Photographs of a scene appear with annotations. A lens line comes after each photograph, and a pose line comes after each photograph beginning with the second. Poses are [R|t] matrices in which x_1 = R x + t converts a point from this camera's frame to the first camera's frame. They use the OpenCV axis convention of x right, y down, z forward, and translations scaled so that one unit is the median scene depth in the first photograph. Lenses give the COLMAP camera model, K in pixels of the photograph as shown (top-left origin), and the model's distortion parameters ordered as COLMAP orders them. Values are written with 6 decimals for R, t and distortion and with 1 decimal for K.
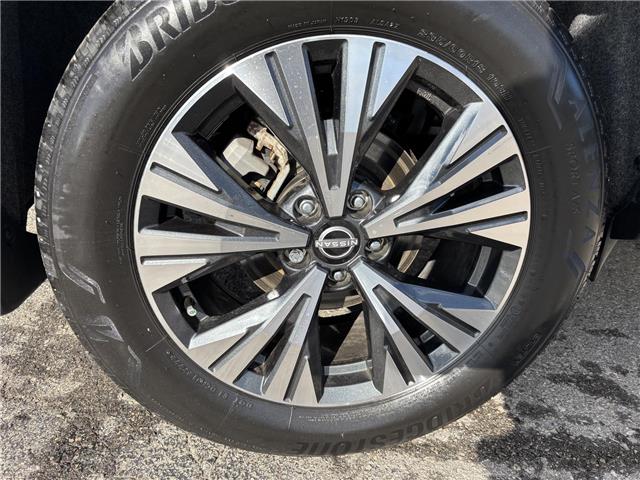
lens RADIAL K [[482.0, 0, 320.0], [0, 482.0, 240.0], [0, 0, 1]] dist [0.029258, -0.050769]
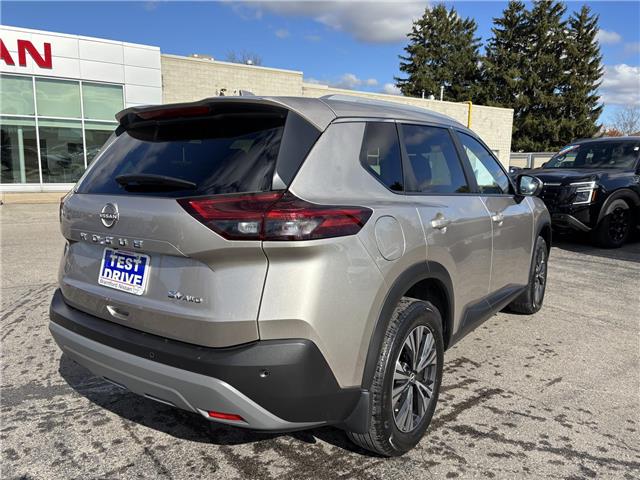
lens RADIAL K [[482.0, 0, 320.0], [0, 482.0, 240.0], [0, 0, 1]] dist [0.029258, -0.050769]
pose [[0.660239, -0.107231, 0.743361, -3.030557], [0.293493, 0.947893, -0.123940, -0.728554], [-0.691336, 0.300001, 0.657307, -1.220272]]
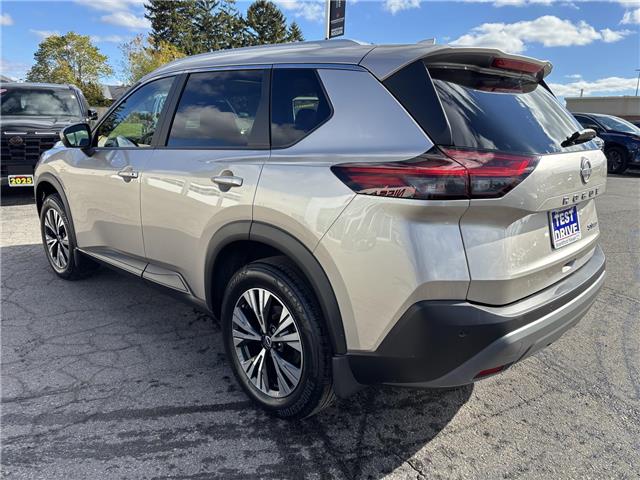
lens RADIAL K [[482.0, 0, 320.0], [0, 482.0, 240.0], [0, 0, 1]] dist [0.029258, -0.050769]
pose [[0.632743, -0.005577, -0.774342, 2.996762], [-0.187670, 0.969058, -0.160332, -0.215985], [0.751276, 0.246770, 0.612118, -1.036956]]
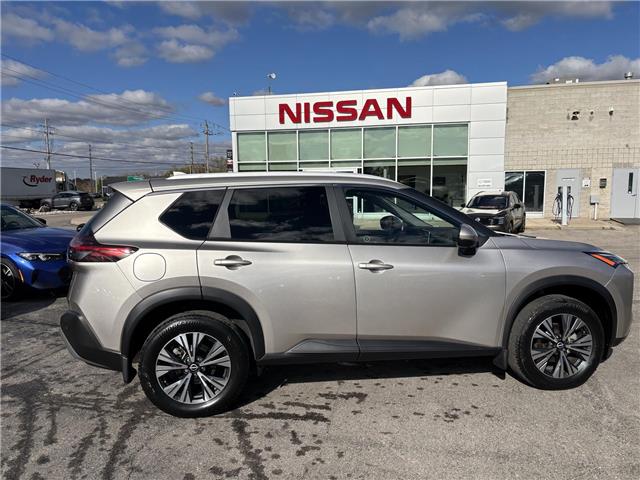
lens RADIAL K [[482.0, 0, 320.0], [0, 482.0, 240.0], [0, 0, 1]] dist [0.029258, -0.050769]
pose [[0.999220, -0.017985, 0.035152, 1.255429], [0.028045, 0.949941, -0.311168, 0.367030], [-0.027796, 0.311911, 0.949705, -4.505654]]
